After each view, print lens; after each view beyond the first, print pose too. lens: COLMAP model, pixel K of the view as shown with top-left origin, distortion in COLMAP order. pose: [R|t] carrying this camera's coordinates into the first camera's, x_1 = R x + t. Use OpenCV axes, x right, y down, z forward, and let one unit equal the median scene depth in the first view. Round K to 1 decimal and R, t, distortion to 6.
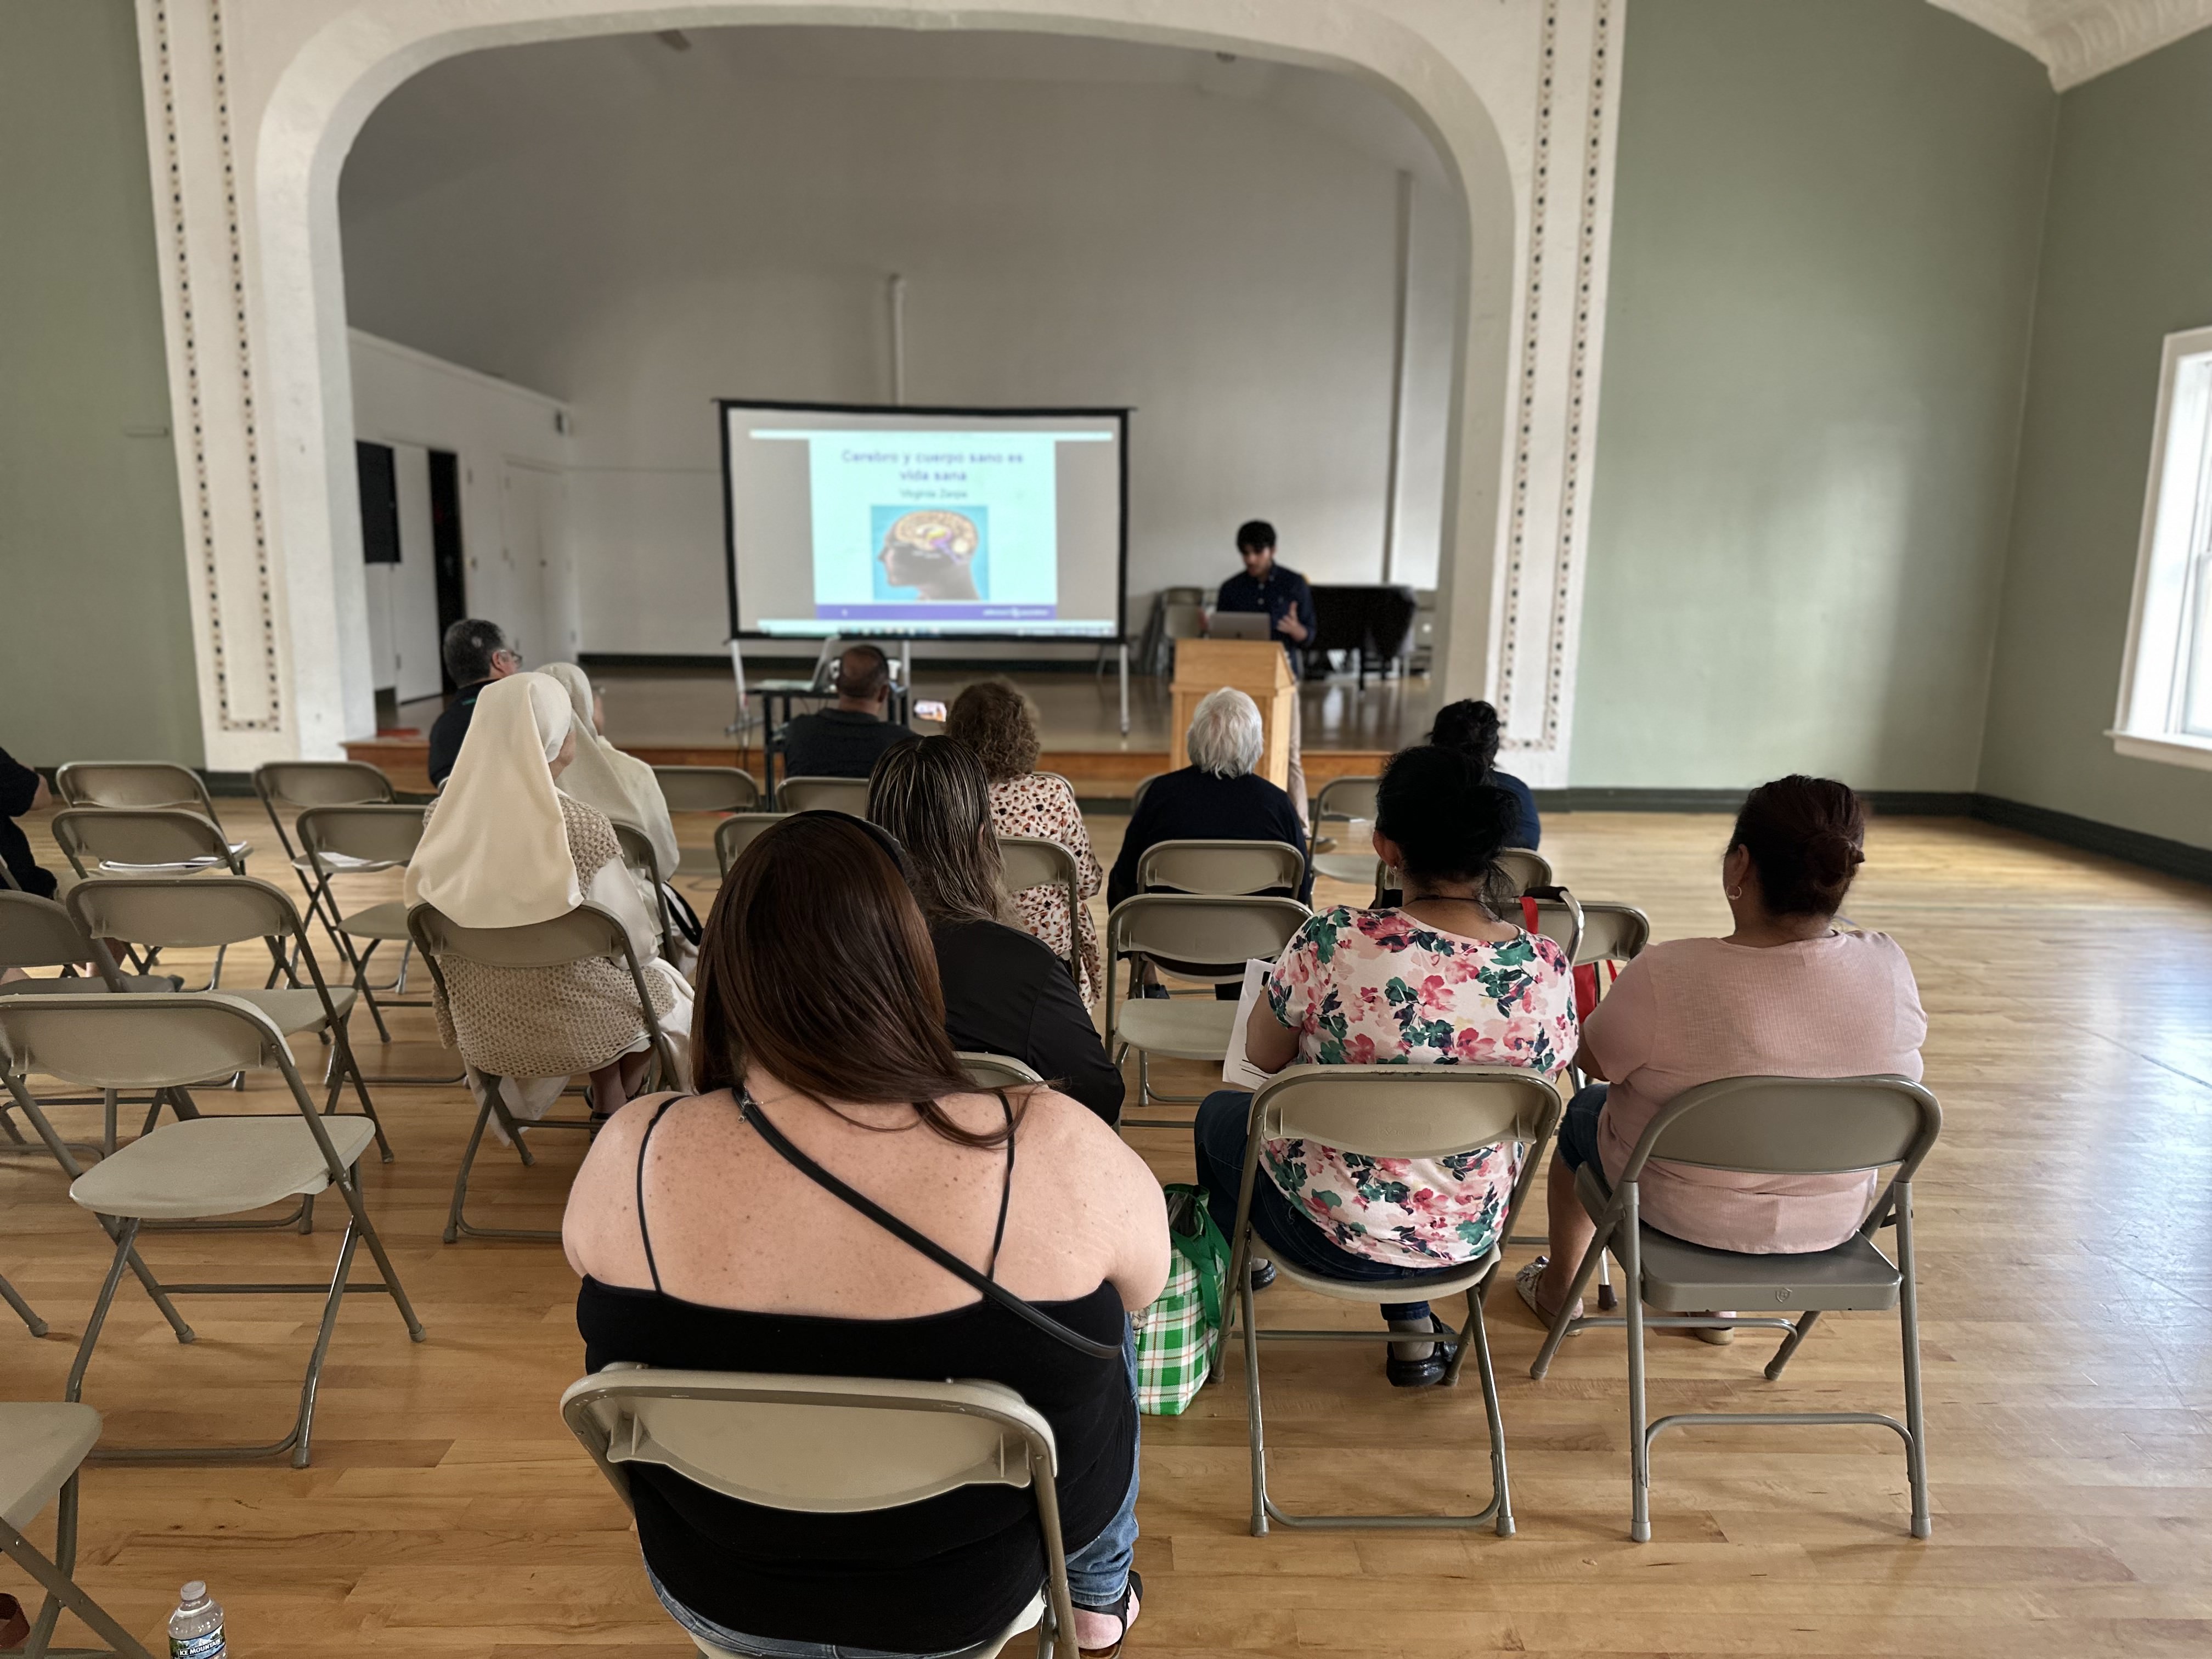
lens RADIAL K [[1567.3, 0, 1108.0], [0, 1567.3, 863.6], [0, 0, 1]] dist [0.040869, -0.050182]
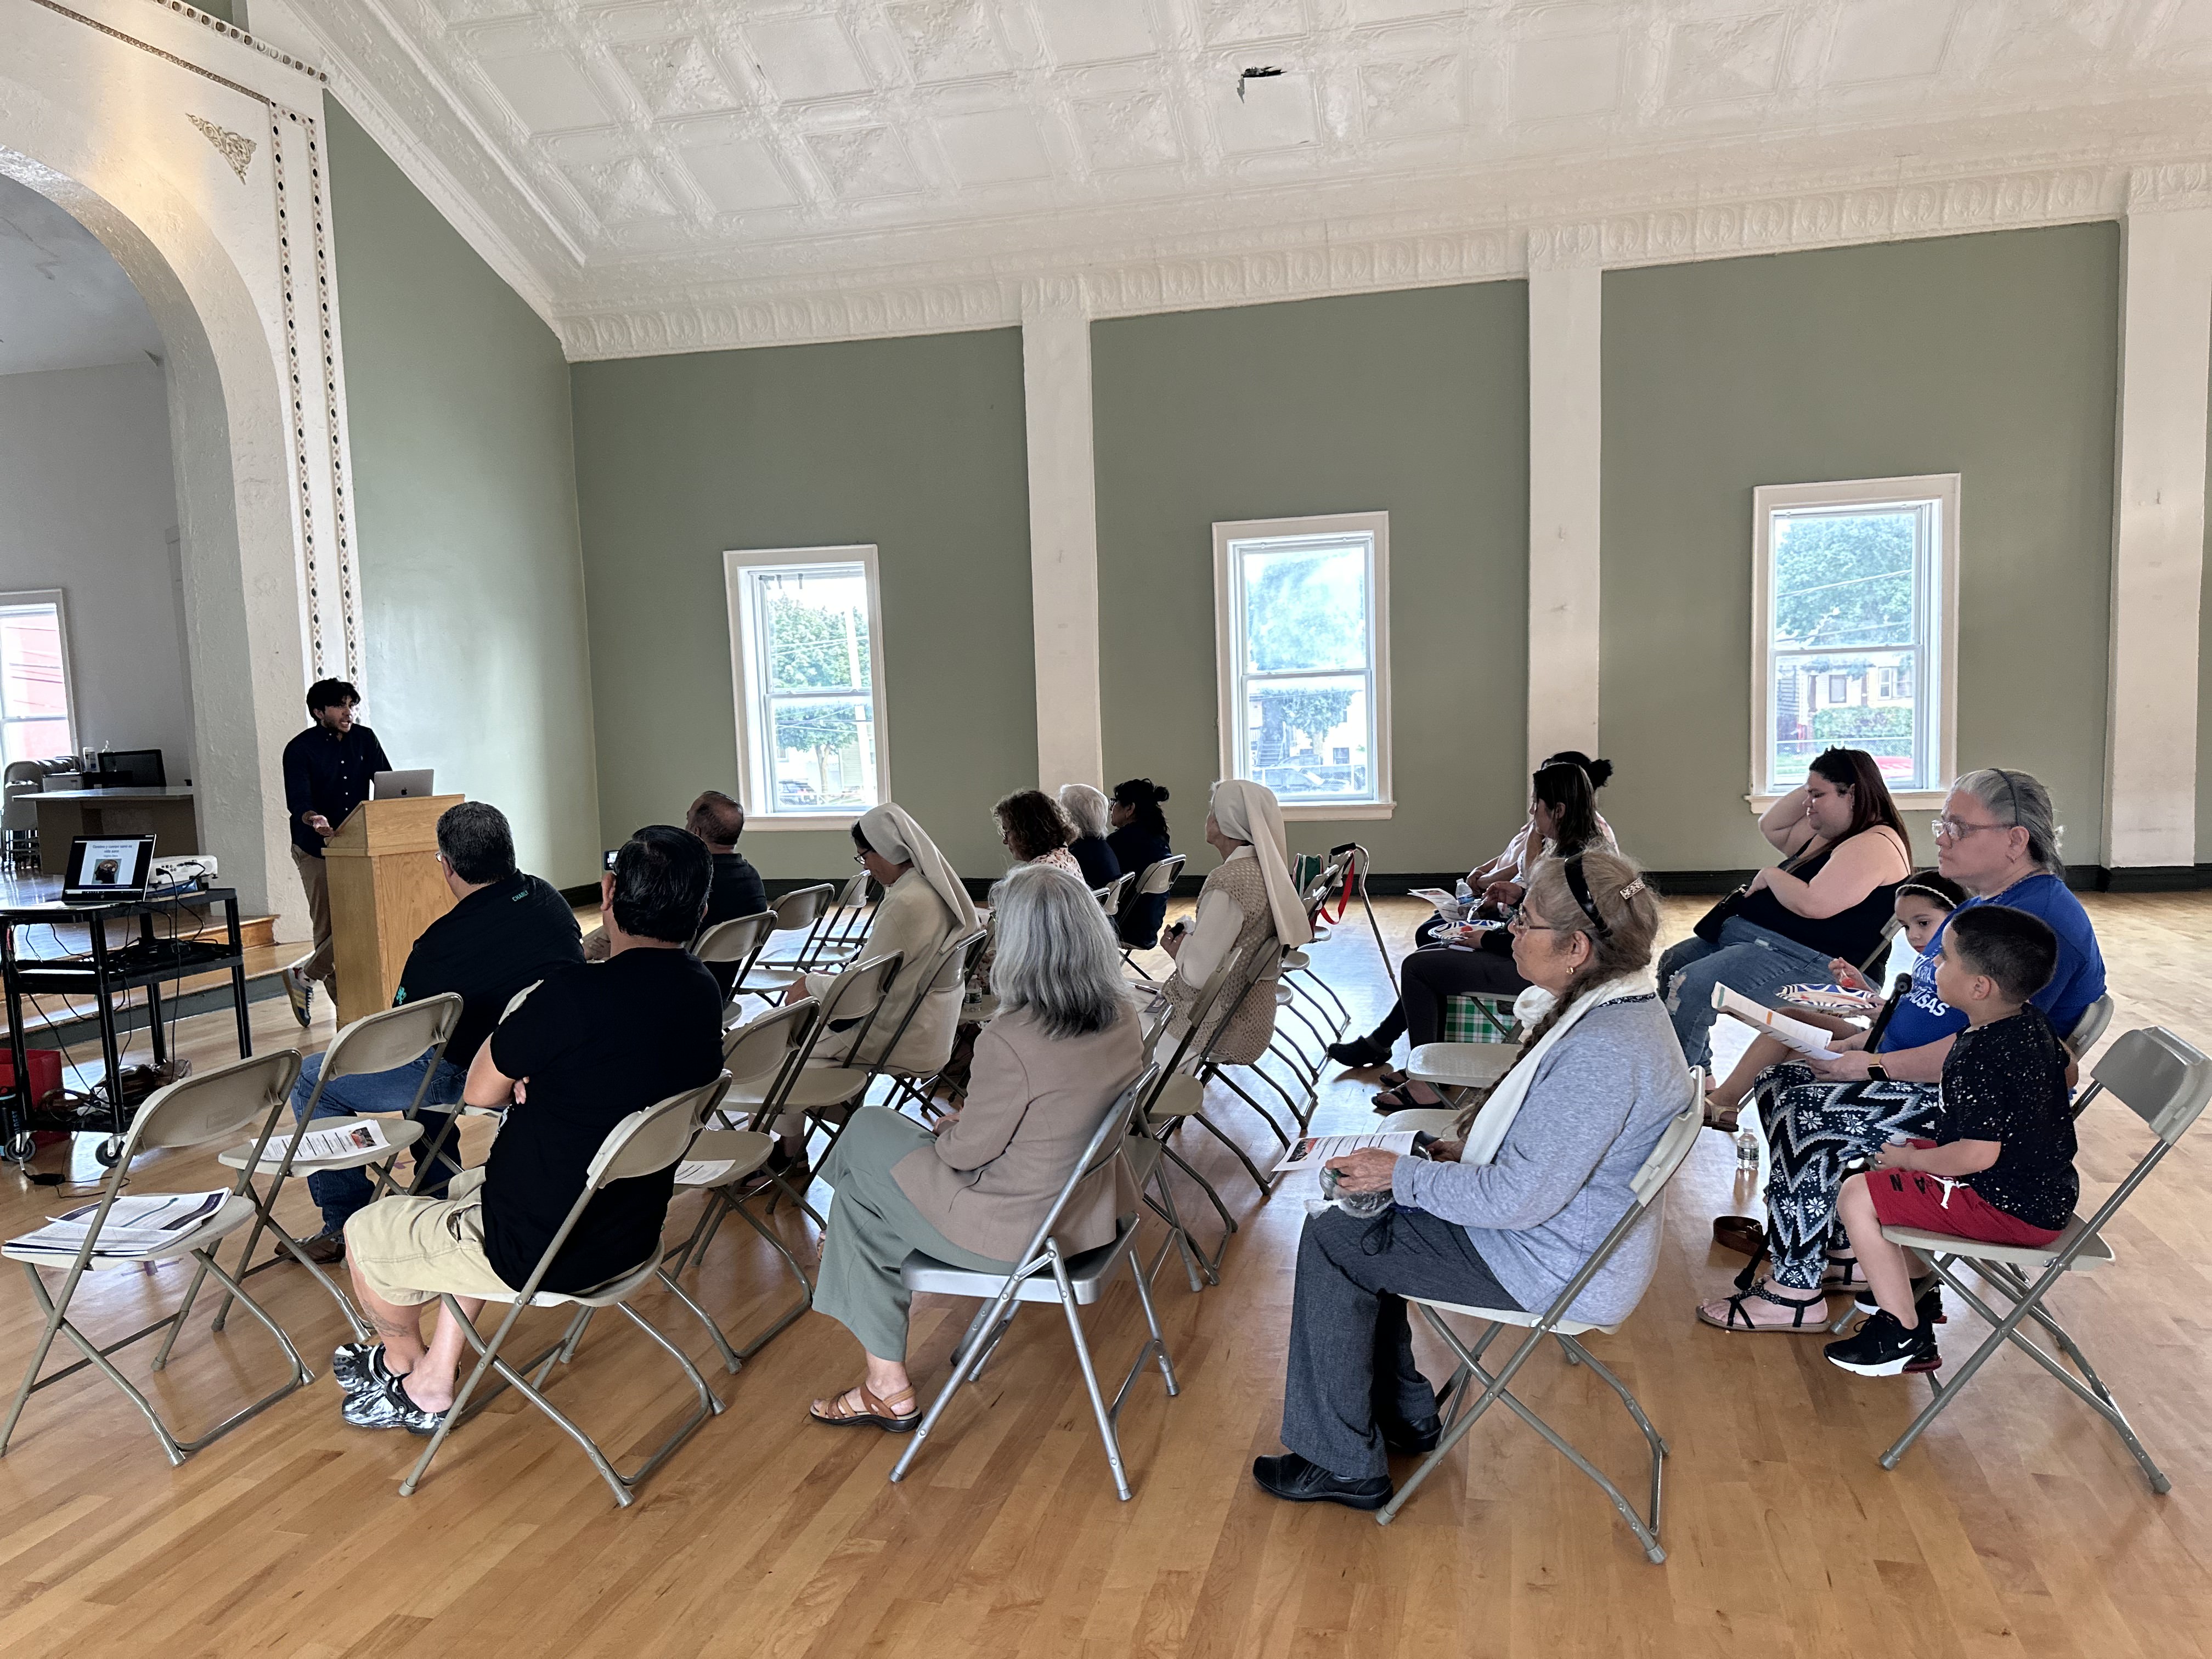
lens RADIAL K [[1565.8, 0, 1132.1], [0, 1565.8, 876.3], [0, 0, 1]] dist [-0.001035, -0.008215]
pose [[0.258164, -0.134924, 0.956633, -0.586558], [0.220342, 0.972325, 0.077674, -0.055360], [-0.940638, 0.190734, 0.280749, 0.240277]]
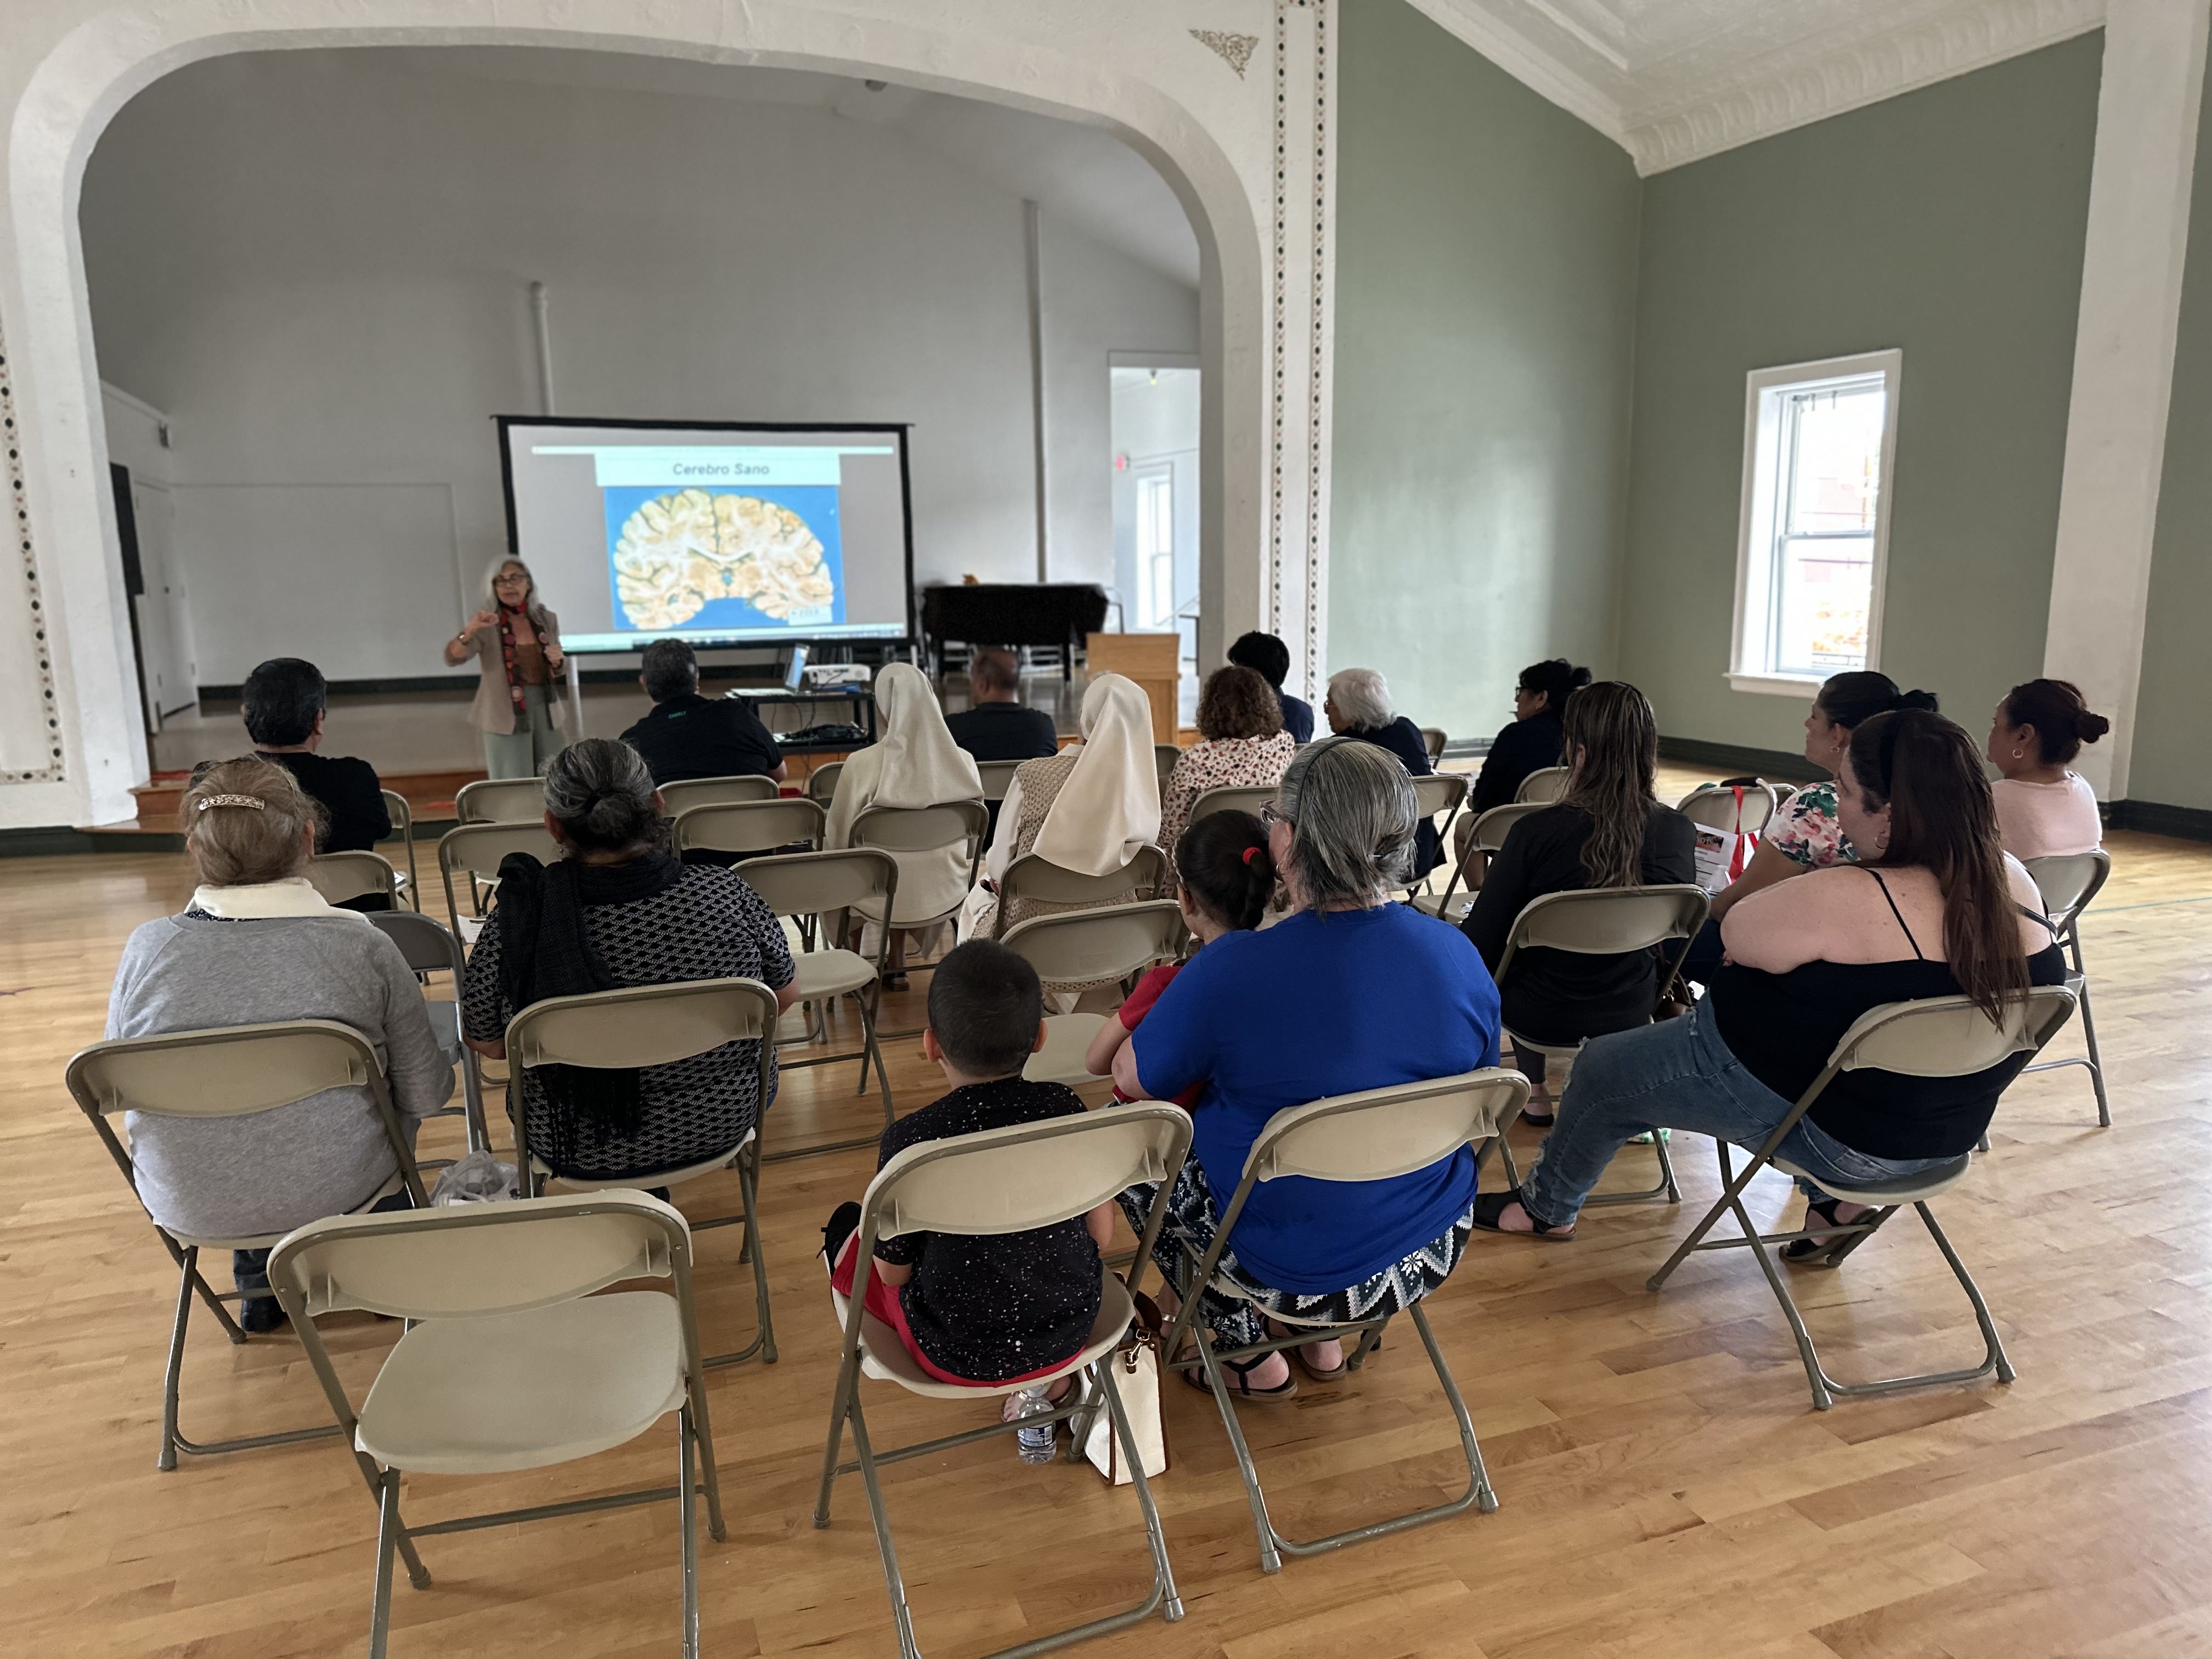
lens RADIAL K [[1567.0, 0, 1121.0], [0, 1567.0, 870.8], [0, 0, 1]] dist [0.000488, -0.003574]
pose [[0.942320, -0.093247, 0.321461, -0.243981], [0.091645, 0.995588, 0.020148, 0.006109], [-0.321922, 0.010475, 0.946708, -0.058773]]
